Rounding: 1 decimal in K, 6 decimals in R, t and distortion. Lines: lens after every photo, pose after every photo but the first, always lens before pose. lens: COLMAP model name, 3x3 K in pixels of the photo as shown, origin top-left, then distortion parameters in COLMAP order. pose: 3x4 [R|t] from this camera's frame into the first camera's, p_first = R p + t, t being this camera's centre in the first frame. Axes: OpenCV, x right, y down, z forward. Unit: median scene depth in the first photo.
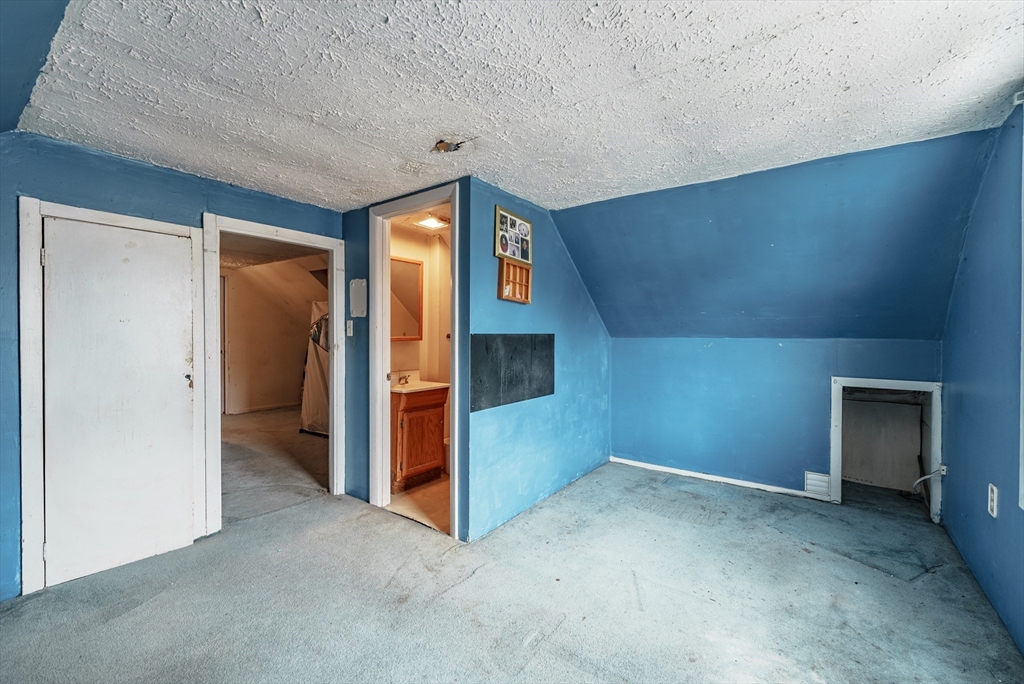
lens RADIAL K [[423.4, 0, 514.9], [0, 423.4, 338.6], [0, 0, 1]] dist [-0.001681, -0.000437]
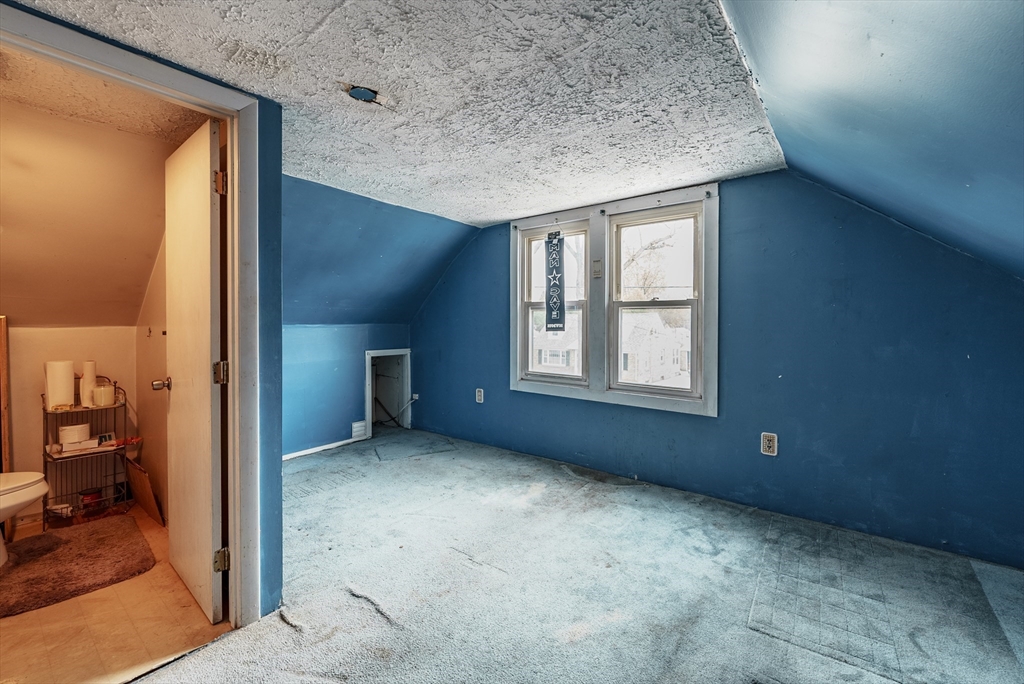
lens RADIAL K [[423.4, 0, 518.2], [0, 423.4, 321.6], [0, 0, 1]] dist [-0.001681, -0.000437]
pose [[0.018472, 0.000268, 0.999829, -0.761172], [0.013227, 0.999912, -0.000512, -0.000466], [-0.999742, 0.013234, 0.018466, 0.526432]]
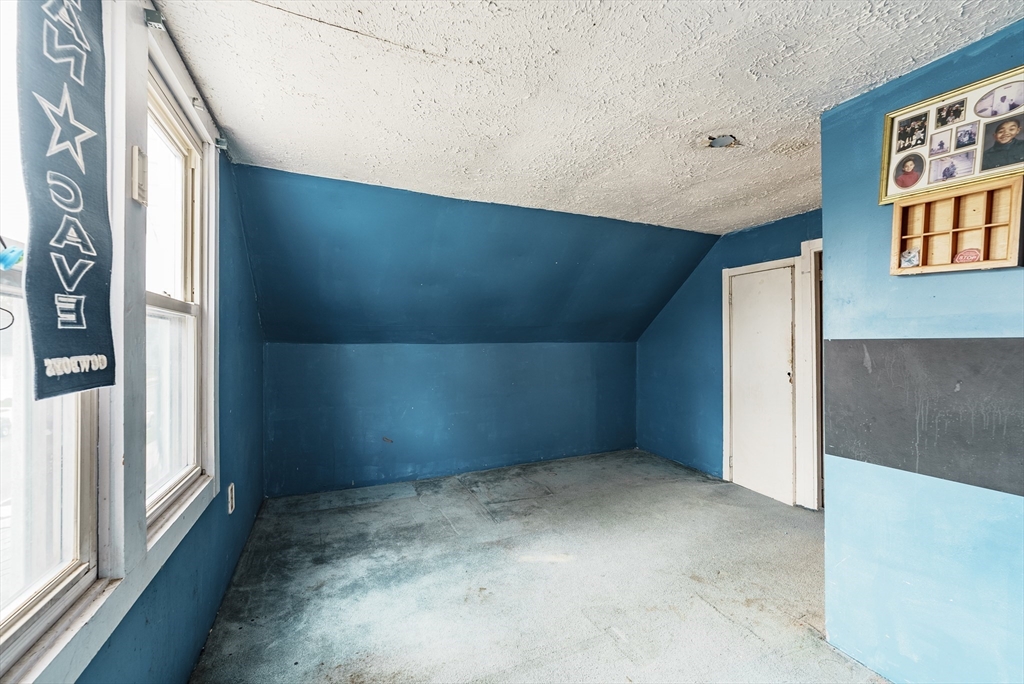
lens RADIAL K [[423.4, 0, 530.0], [0, 423.4, 344.8], [0, 0, 1]] dist [-0.001681, -0.000437]
pose [[-0.472528, 0.003698, -0.881308, 0.668405], [-0.007647, 0.999936, 0.008296, -0.004258], [0.881283, 0.010659, -0.472469, 0.820868]]
